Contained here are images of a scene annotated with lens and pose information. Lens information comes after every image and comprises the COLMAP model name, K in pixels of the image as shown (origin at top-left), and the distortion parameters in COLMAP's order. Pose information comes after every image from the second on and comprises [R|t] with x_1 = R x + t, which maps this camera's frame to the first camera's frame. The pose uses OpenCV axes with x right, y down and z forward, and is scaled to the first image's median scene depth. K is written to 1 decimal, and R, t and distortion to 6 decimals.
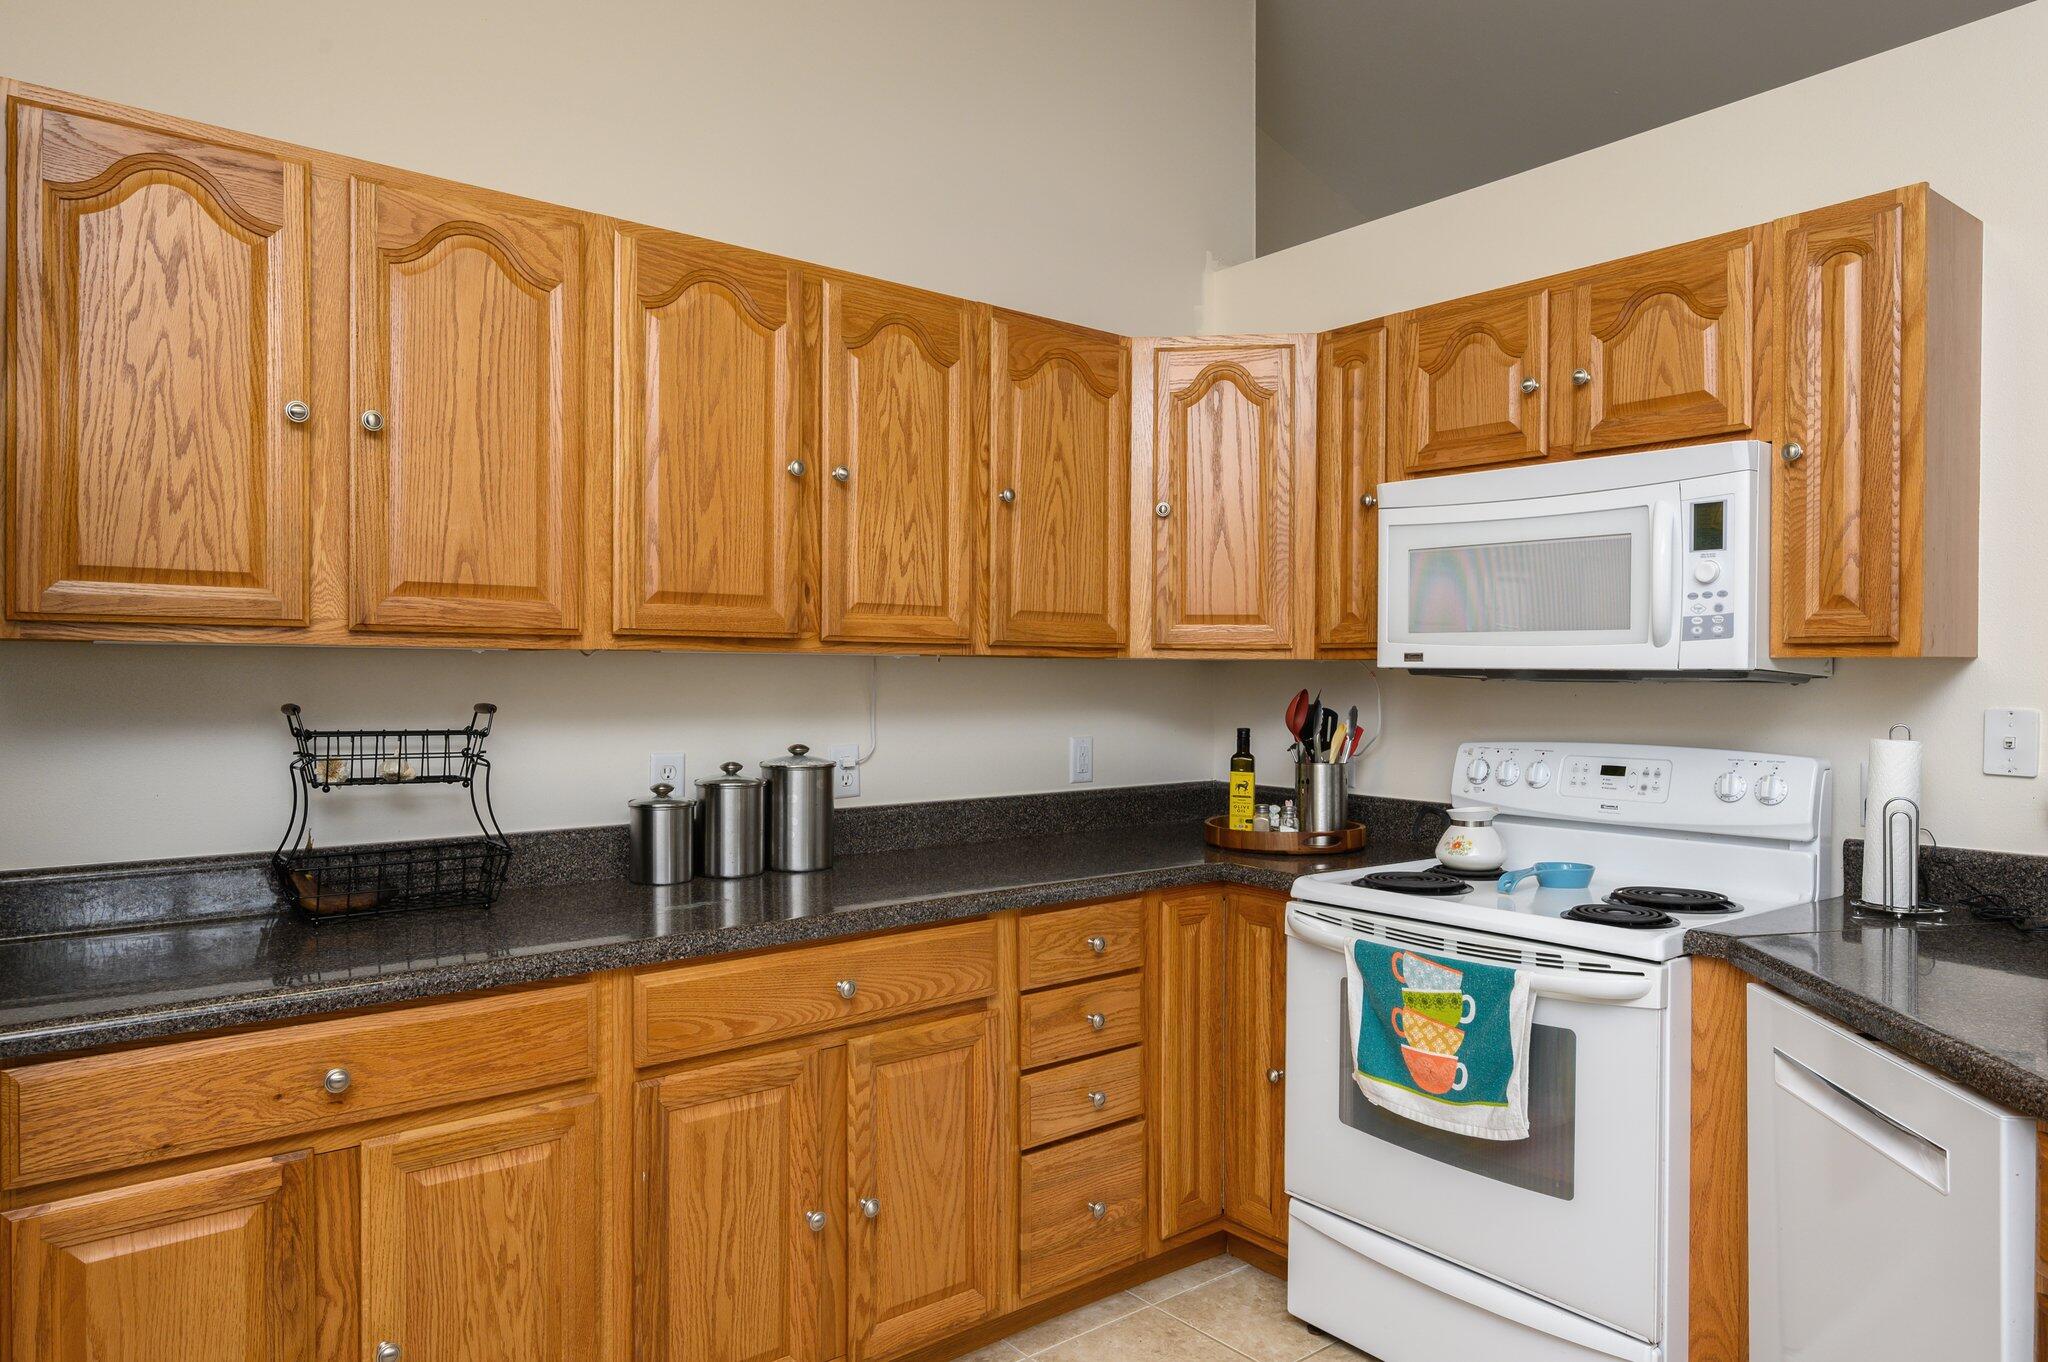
lens RADIAL K [[1286.9, 0, 1026.9], [0, 1286.9, 681.7], [0, 0, 1]] dist [-0.000969, 0.002721]
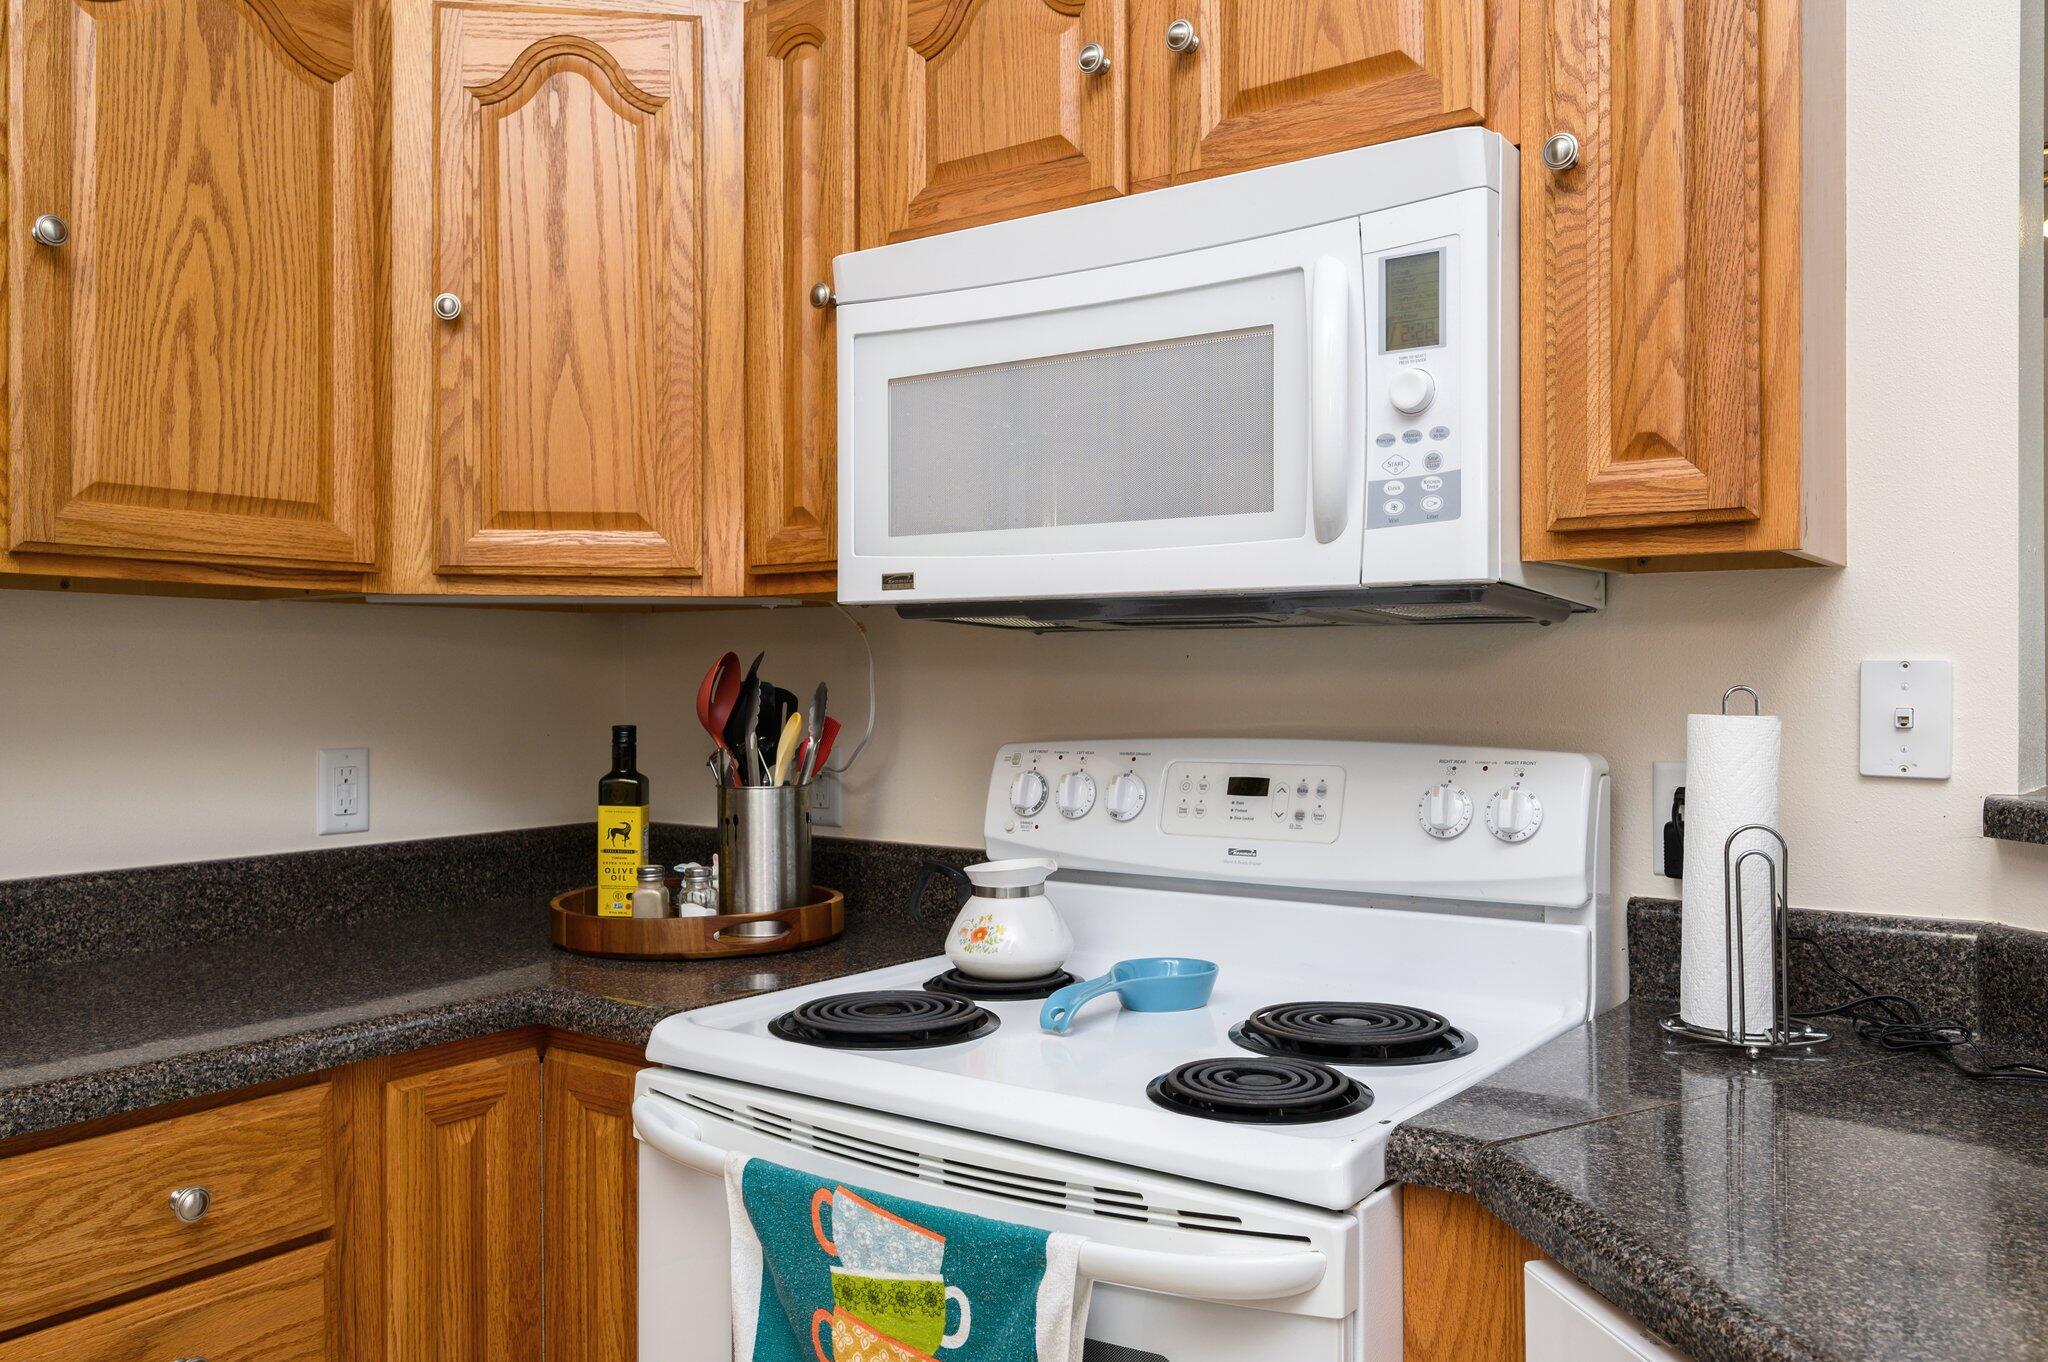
lens RADIAL K [[1540.6, 0, 1020.4], [0, 1540.6, 677.5], [0, 0, 1]] dist [-0.008778, 0.007681]
pose [[0.962512, -0.006855, 0.271154, 0.184918], [0.009131, 0.999933, -0.007133, 0.026496], [-0.271087, 0.009342, 0.962510, 0.394824]]
